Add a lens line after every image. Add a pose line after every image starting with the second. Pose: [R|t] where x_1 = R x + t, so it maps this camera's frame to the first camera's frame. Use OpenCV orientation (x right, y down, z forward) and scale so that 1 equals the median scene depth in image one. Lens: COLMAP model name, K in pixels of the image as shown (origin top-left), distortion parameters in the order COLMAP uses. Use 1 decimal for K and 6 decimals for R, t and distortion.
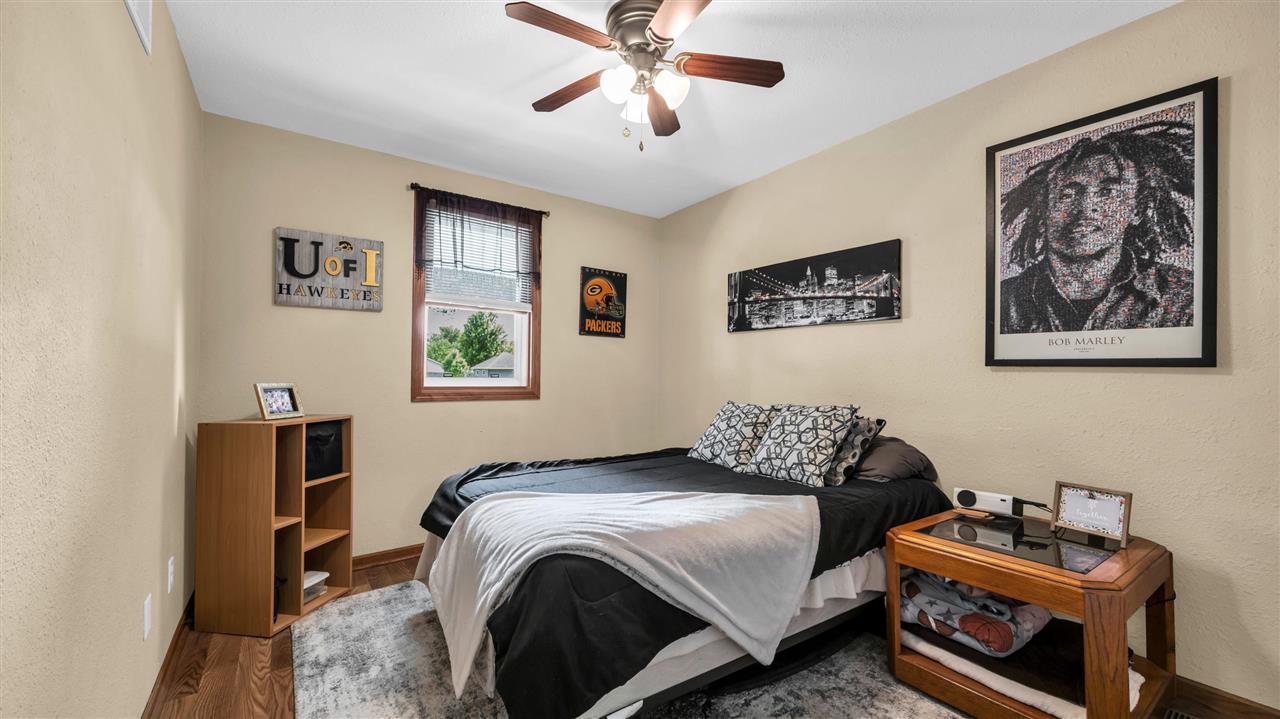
lens RADIAL K [[498.1, 0, 640.1], [0, 498.1, 361.8], [0, 0, 1]] dist [-0.006153, 0.000080]
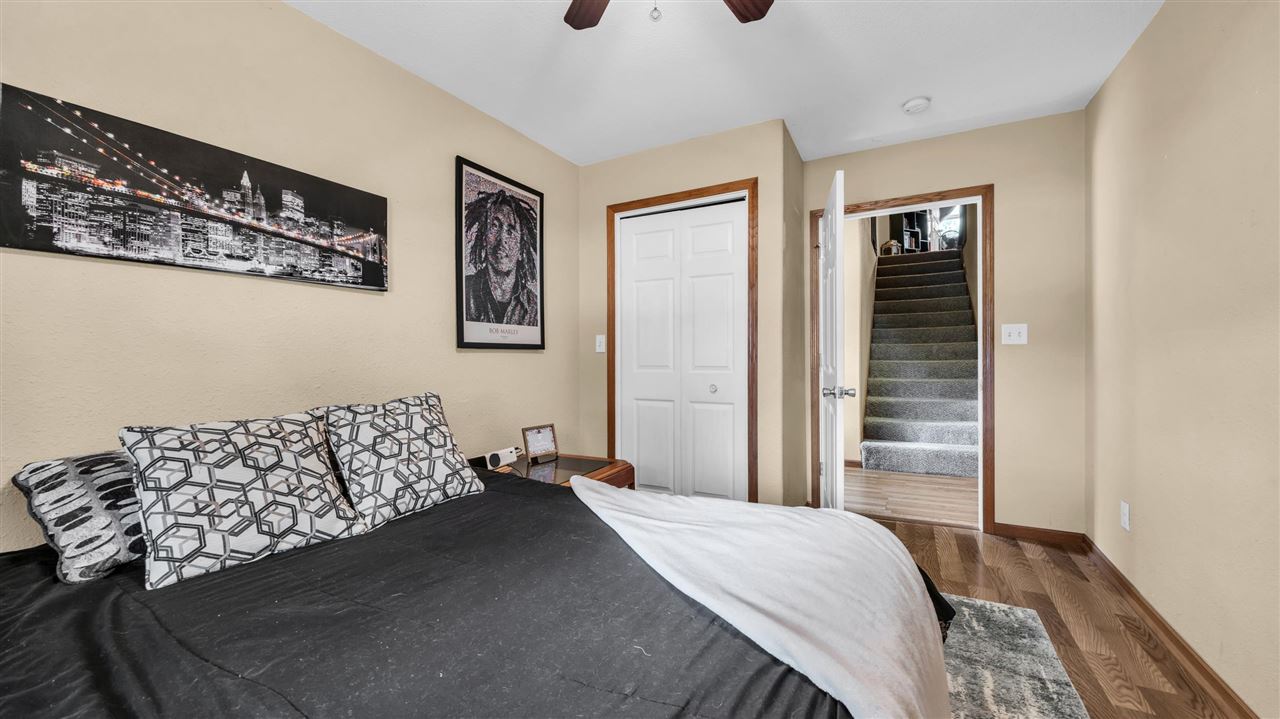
lens RADIAL K [[498.1, 0, 641.3], [0, 498.1, 358.7], [0, 0, 1]] dist [-0.006153, 0.000080]
pose [[-0.447583, -0.003038, 0.894237, -0.431851], [-0.002942, 0.999994, 0.001925, 0.025464], [-0.894238, -0.001769, -0.447589, 0.965535]]
